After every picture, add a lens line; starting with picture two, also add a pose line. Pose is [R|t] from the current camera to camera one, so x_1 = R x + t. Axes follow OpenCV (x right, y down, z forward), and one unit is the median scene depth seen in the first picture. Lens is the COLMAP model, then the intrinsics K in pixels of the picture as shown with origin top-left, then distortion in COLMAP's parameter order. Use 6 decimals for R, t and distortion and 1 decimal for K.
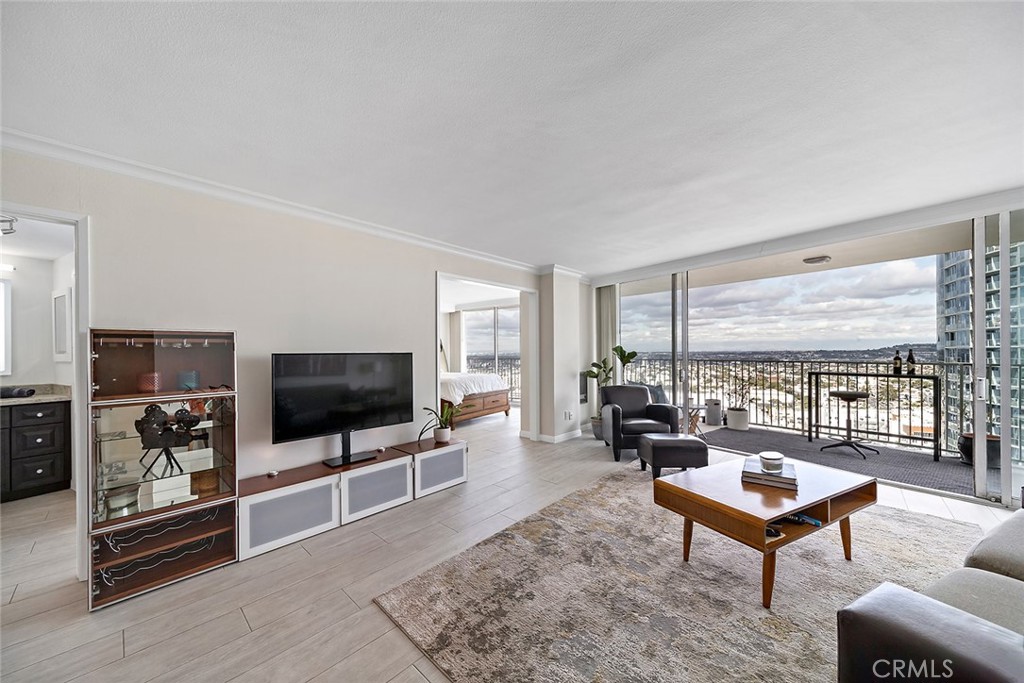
lens RADIAL K [[365.6, 0, 506.8], [0, 365.6, 351.9], [0, 0, 1]] dist [0.005555, 0.000023]
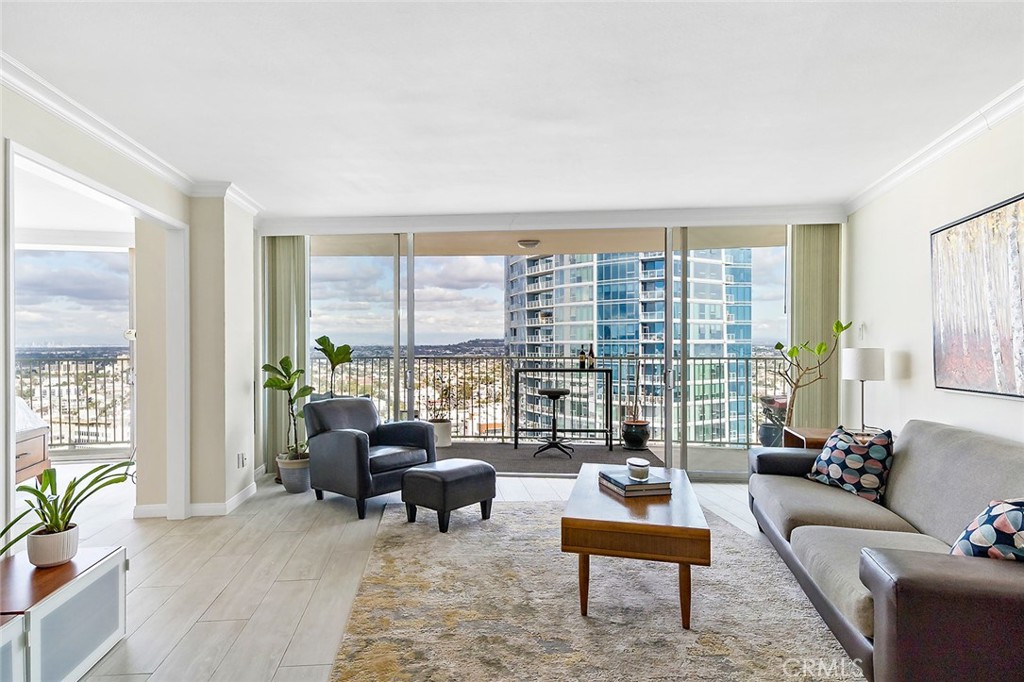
lens RADIAL K [[567.1, 0, 482.2], [0, 567.1, 348.4], [0, 0, 1]] dist [0.011903, -0.001454]
pose [[0.670837, -0.000035, 0.741605, -0.237306], [-0.001623, 0.999998, 0.001515, 0.002679], [-0.741603, -0.002220, 0.670835, 0.156561]]
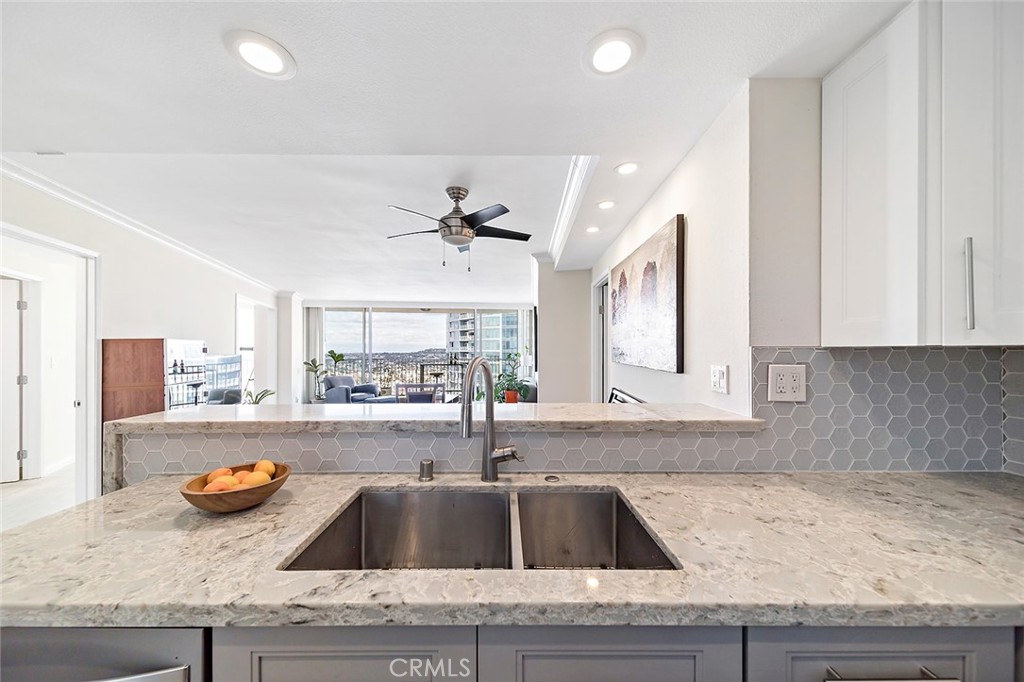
lens RADIAL K [[365.5, 0, 505.0], [0, 365.5, 351.5], [0, 0, 1]] dist [0.000721, -0.000041]
pose [[0.517467, 0.007719, 0.855668, -0.640381], [-0.002924, 0.999969, -0.007252, -0.001615], [-0.855698, 0.001251, 0.517474, -0.414038]]
